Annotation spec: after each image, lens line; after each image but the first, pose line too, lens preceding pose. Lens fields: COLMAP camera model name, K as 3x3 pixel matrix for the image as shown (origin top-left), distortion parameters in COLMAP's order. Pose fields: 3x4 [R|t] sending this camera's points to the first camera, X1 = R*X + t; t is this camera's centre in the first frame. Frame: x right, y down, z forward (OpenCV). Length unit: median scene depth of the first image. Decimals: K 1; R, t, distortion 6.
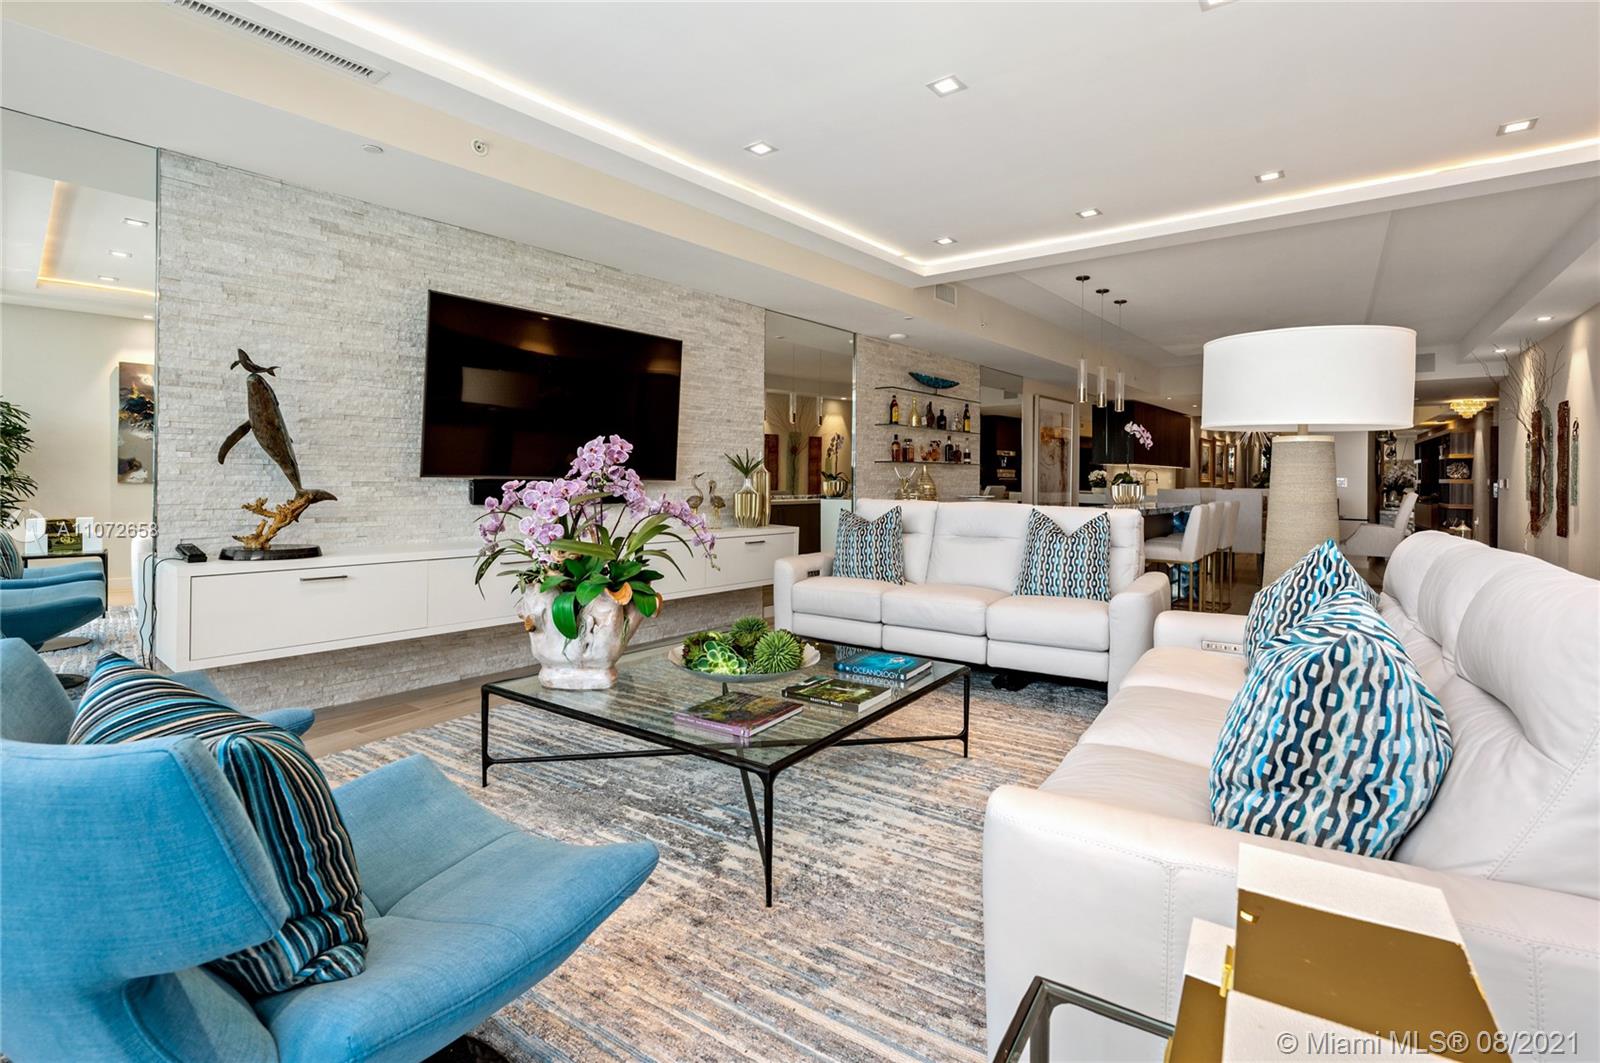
lens RADIAL K [[733.8, 0, 803.5], [0, 733.8, 486.2], [0, 0, 1]] dist [-0.000300, -0.000125]
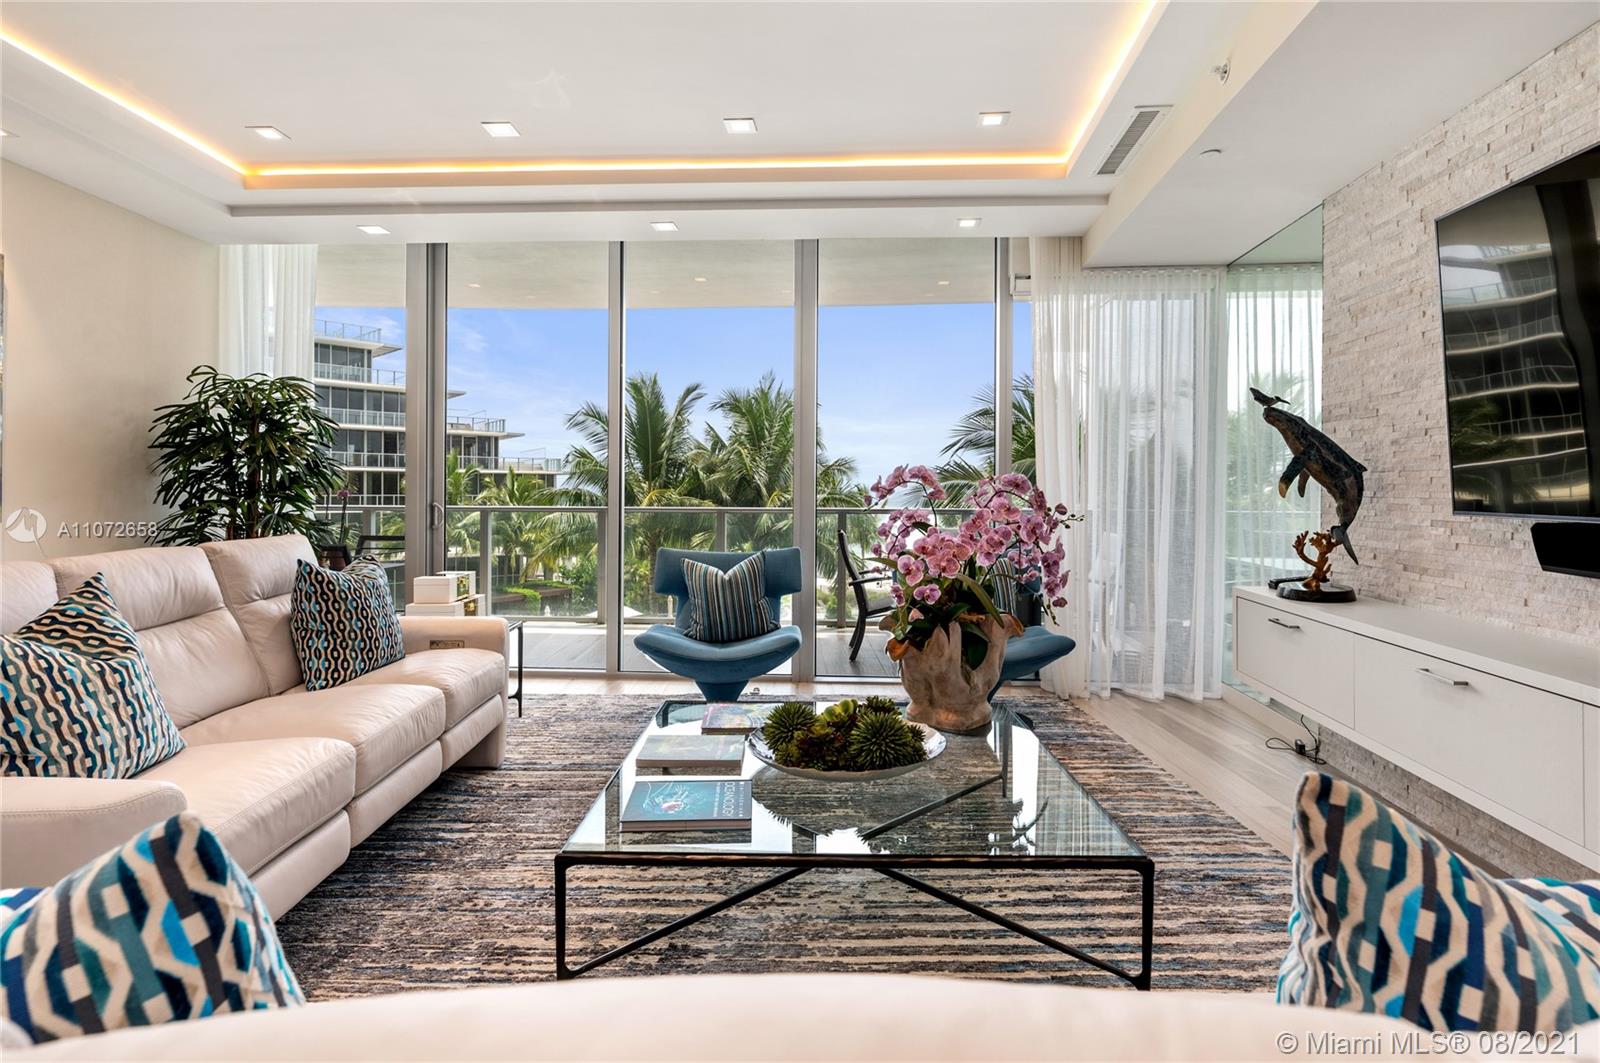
lens RADIAL K [[811.3, 0, 806.6], [0, 811.3, 496.4], [0, 0, 1]] dist [-0.000743, 0.000482]
pose [[-0.815007, -0.008806, -0.579385, 0.205919], [-0.019110, 0.999749, 0.011686, -0.015912], [0.579136, 0.020597, -0.814970, 0.768847]]
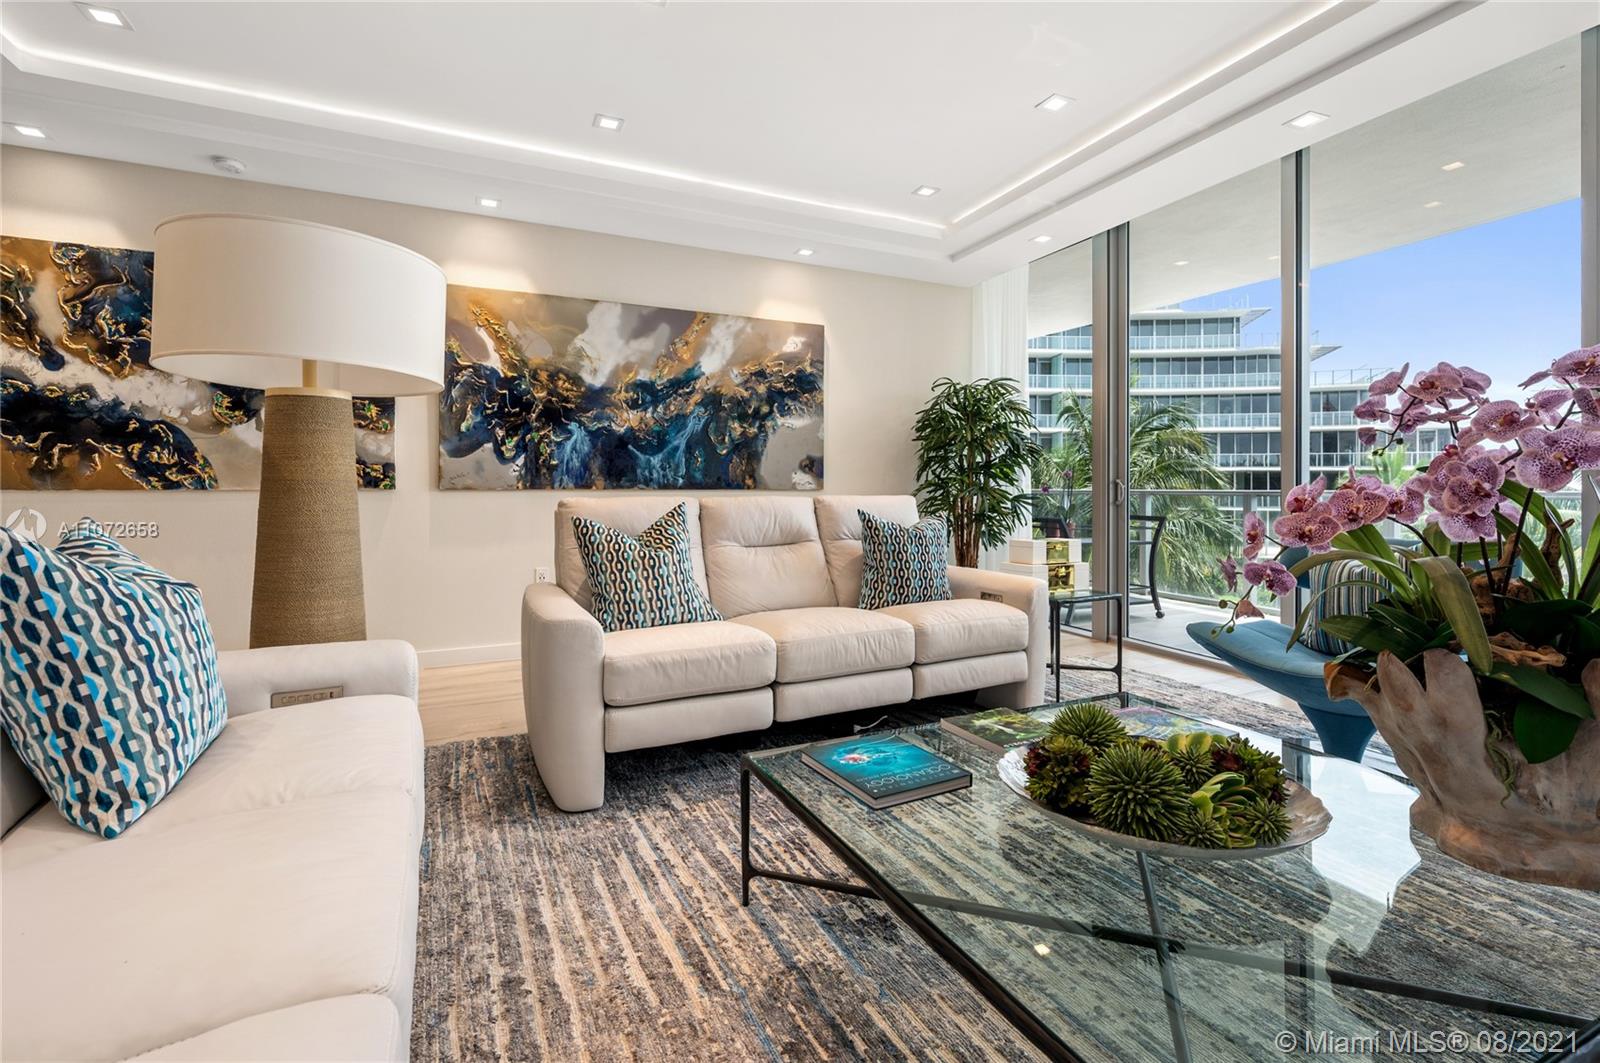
lens RADIAL K [[733.8, 0, 803.5], [0, 733.8, 486.2], [0, 0, 1]] dist [-0.000300, -0.000125]
pose [[-0.875732, -0.008446, 0.482724, -0.052501], [-0.003664, 0.999934, 0.010848, 0.007613], [-0.482784, 0.007732, -0.875705, 0.725356]]
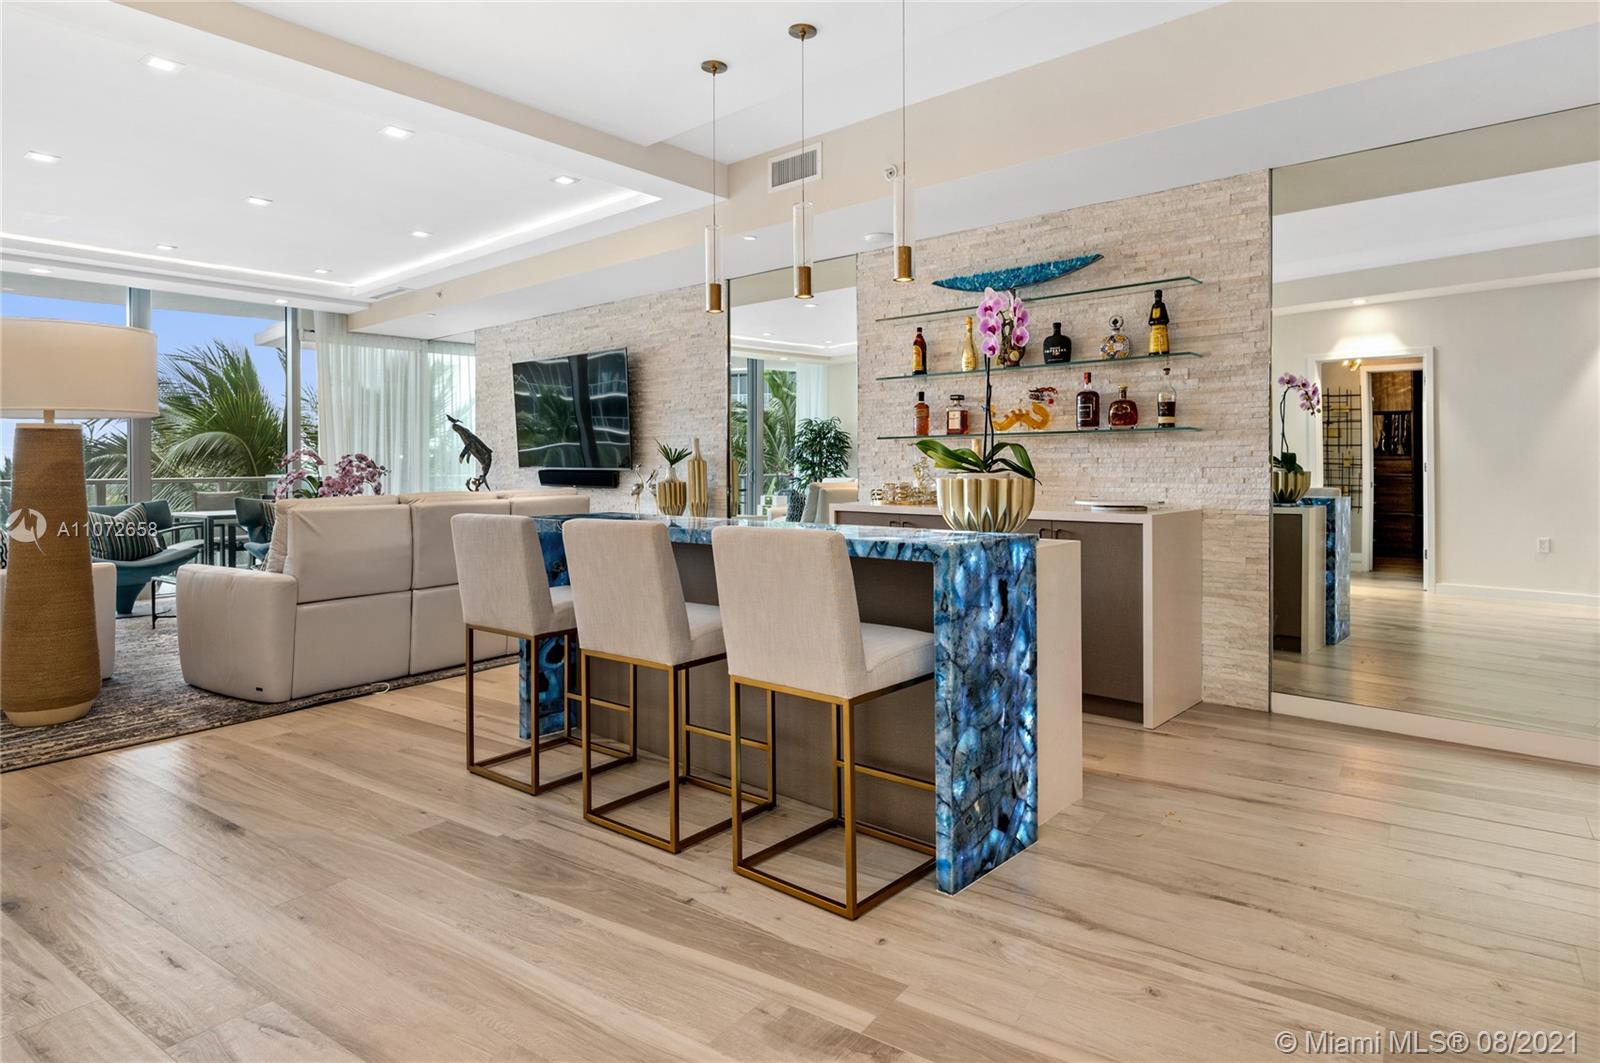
lens RADIAL K [[903.1, 0, 838.3], [0, 903.1, 468.6], [0, 0, 1]] dist [0.002295, 0.000620]
pose [[-0.005171, -0.005116, -0.999974, 1.016438], [-0.006777, 0.999964, -0.005081, -0.003944], [0.999964, 0.006750, -0.005205, 1.098348]]
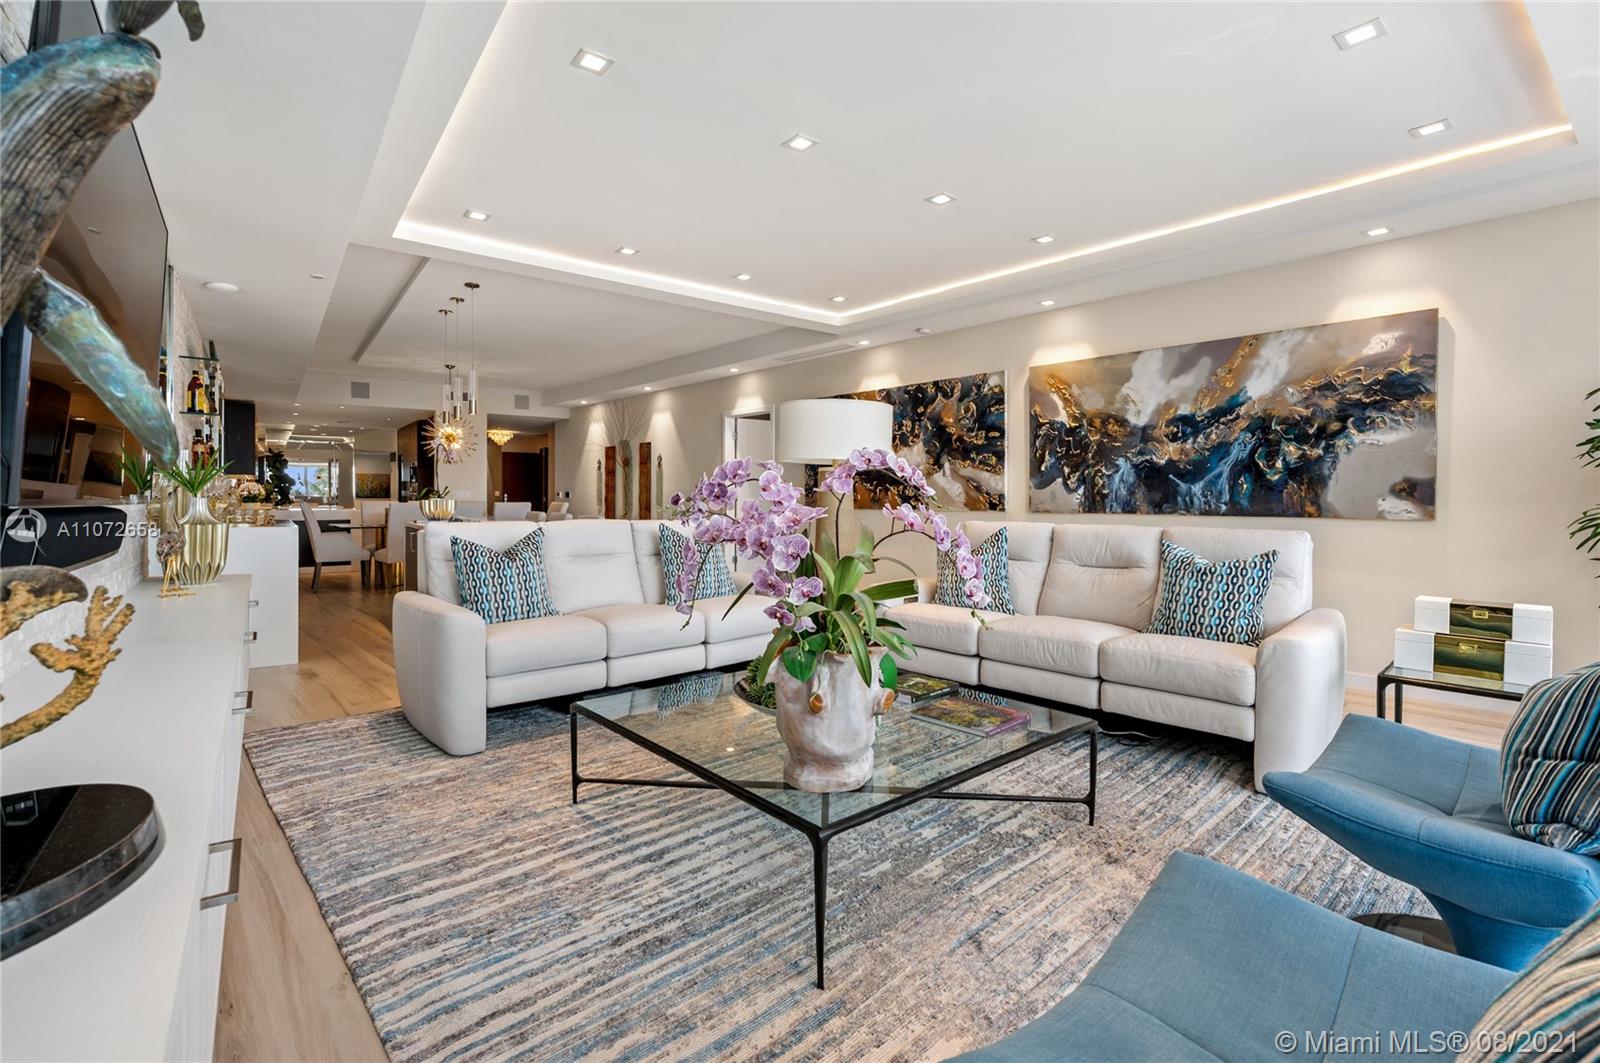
lens RADIAL K [[734.4, 0, 769.0], [0, 734.4, 508.3], [0, 0, 1]] dist [-0.003047, -0.000268]
pose [[0.258034, -0.022829, 0.965866, -0.452714], [0.007964, 0.999737, 0.021502, -0.009105], [-0.966103, 0.002144, 0.258148, 0.377274]]
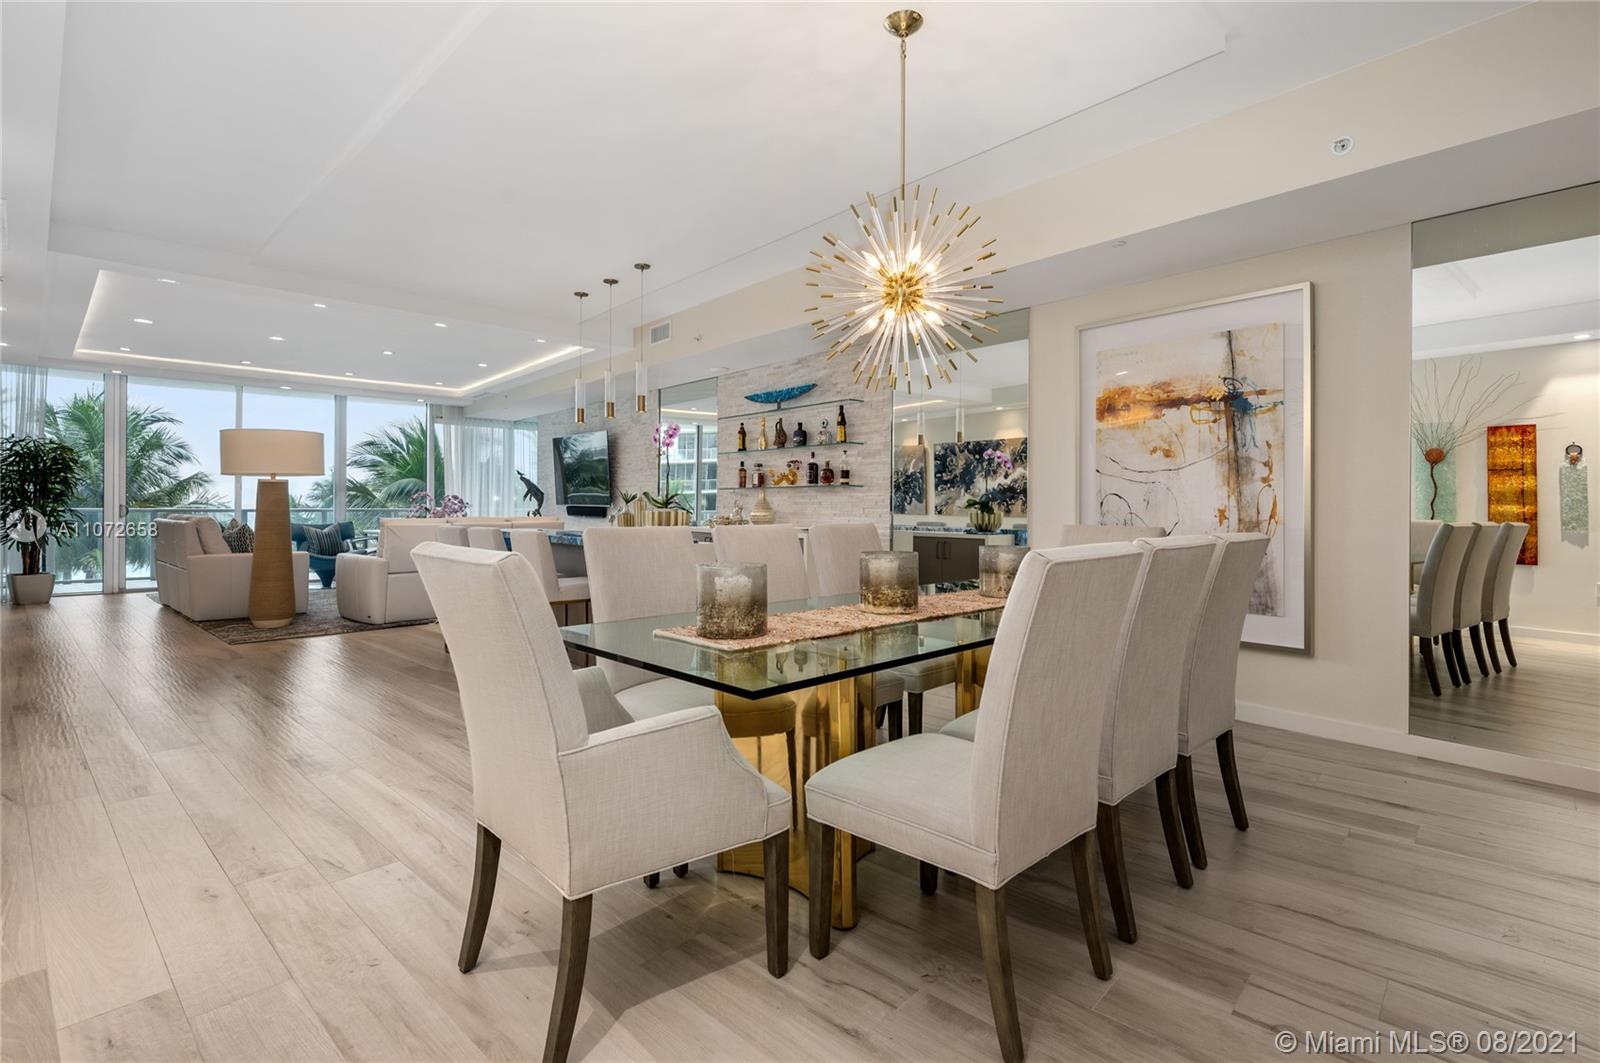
lens RADIAL K [[749.3, 0, 799.7], [0, 749.3, 510.8], [0, 0, 1]] dist [0.000151, -0.000131]
pose [[-0.154062, -0.002383, -0.988058, 1.325926], [-0.018639, 0.999826, 0.000495, -0.005403], [0.987885, 0.018493, -0.154080, 1.451955]]
